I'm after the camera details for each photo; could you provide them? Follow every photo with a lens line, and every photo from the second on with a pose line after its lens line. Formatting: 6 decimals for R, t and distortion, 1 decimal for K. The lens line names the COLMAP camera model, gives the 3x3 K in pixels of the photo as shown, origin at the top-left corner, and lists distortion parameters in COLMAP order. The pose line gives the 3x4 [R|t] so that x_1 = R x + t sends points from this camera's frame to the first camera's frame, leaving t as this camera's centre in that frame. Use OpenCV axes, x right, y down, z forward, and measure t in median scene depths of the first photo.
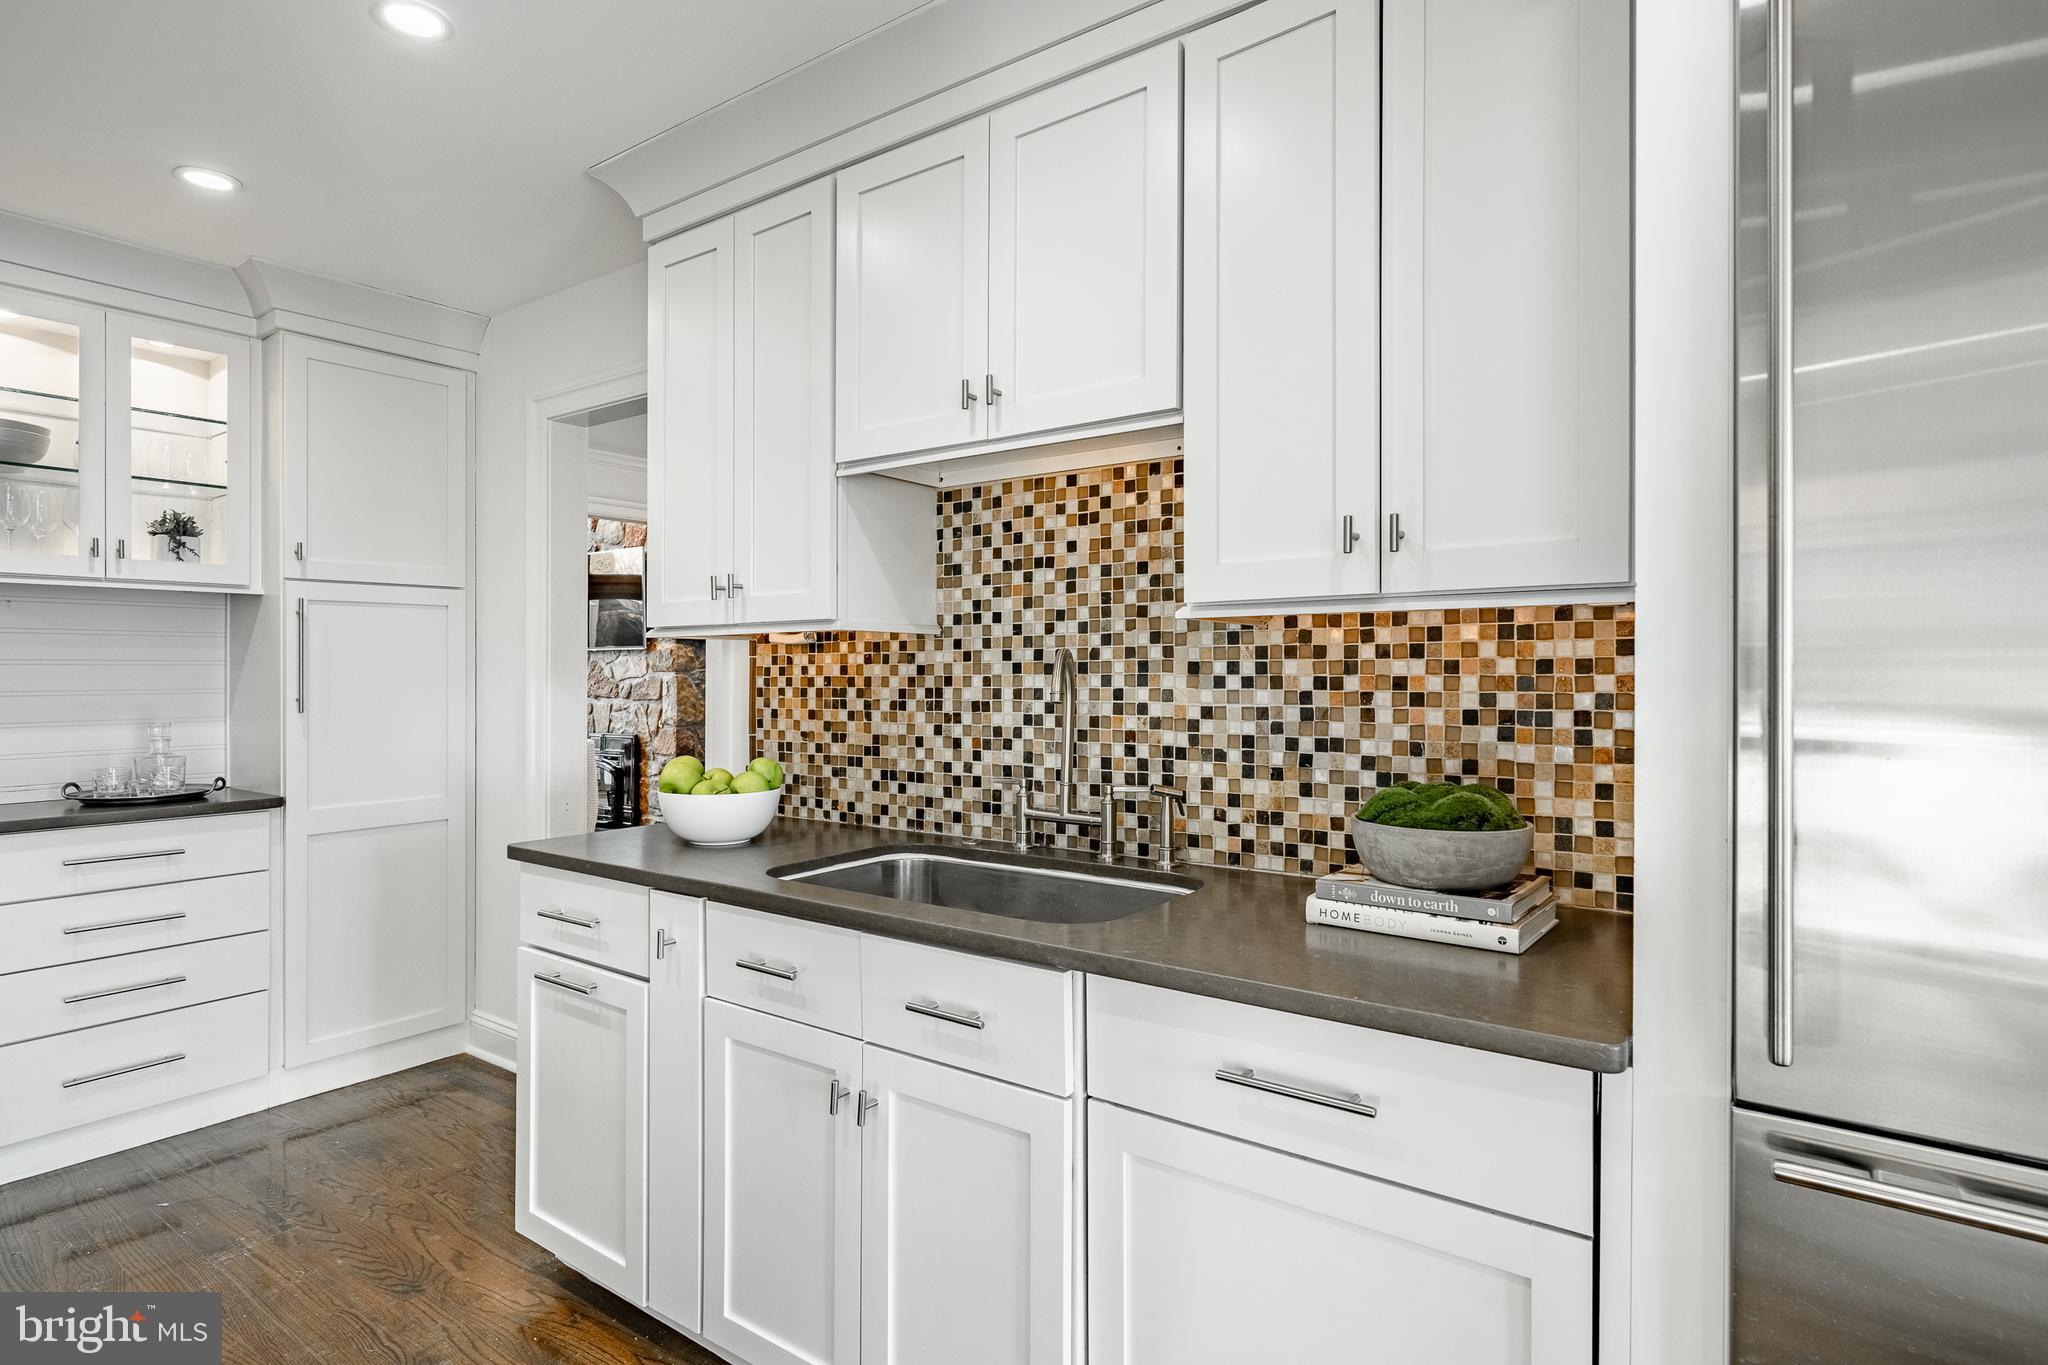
lens RADIAL K [[1090.9, 0, 1024.0], [0, 1090.9, 682.5], [0, 0, 1]] dist [-0.000805, -0.000126]
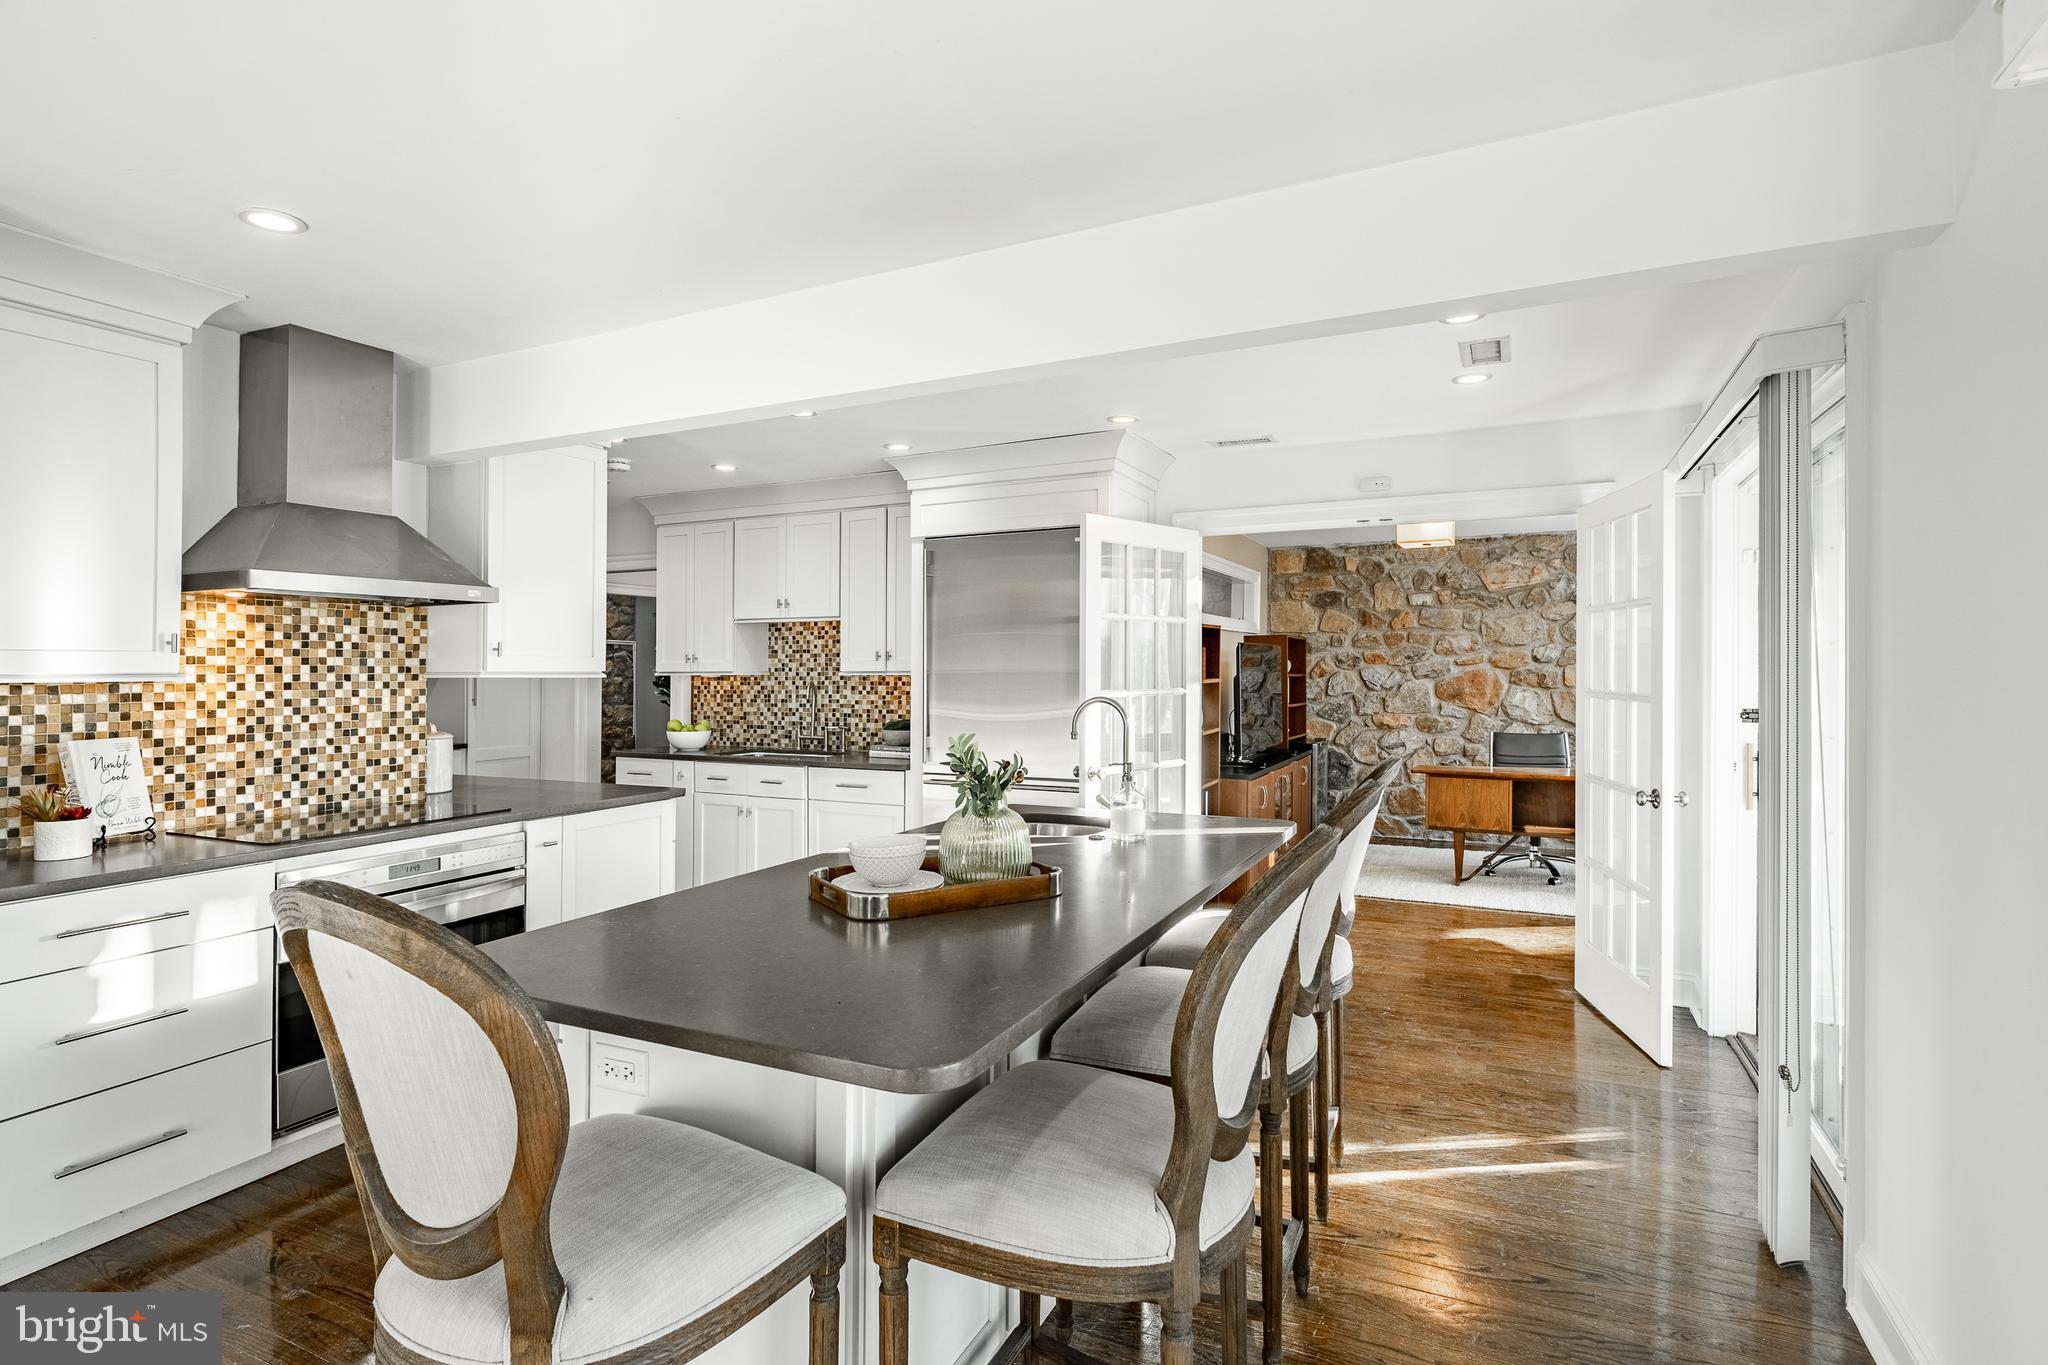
lens RADIAL K [[1009.4, 0, 1011.3], [0, 1009.4, 680.2], [0, 0, 1]] dist [0.000566, 0.000025]
pose [[0.987120, 0.001308, 0.159977, 0.130656], [-0.000413, 0.999984, -0.005626, -0.018231], [-0.159982, 0.005487, 0.987105, -1.791734]]
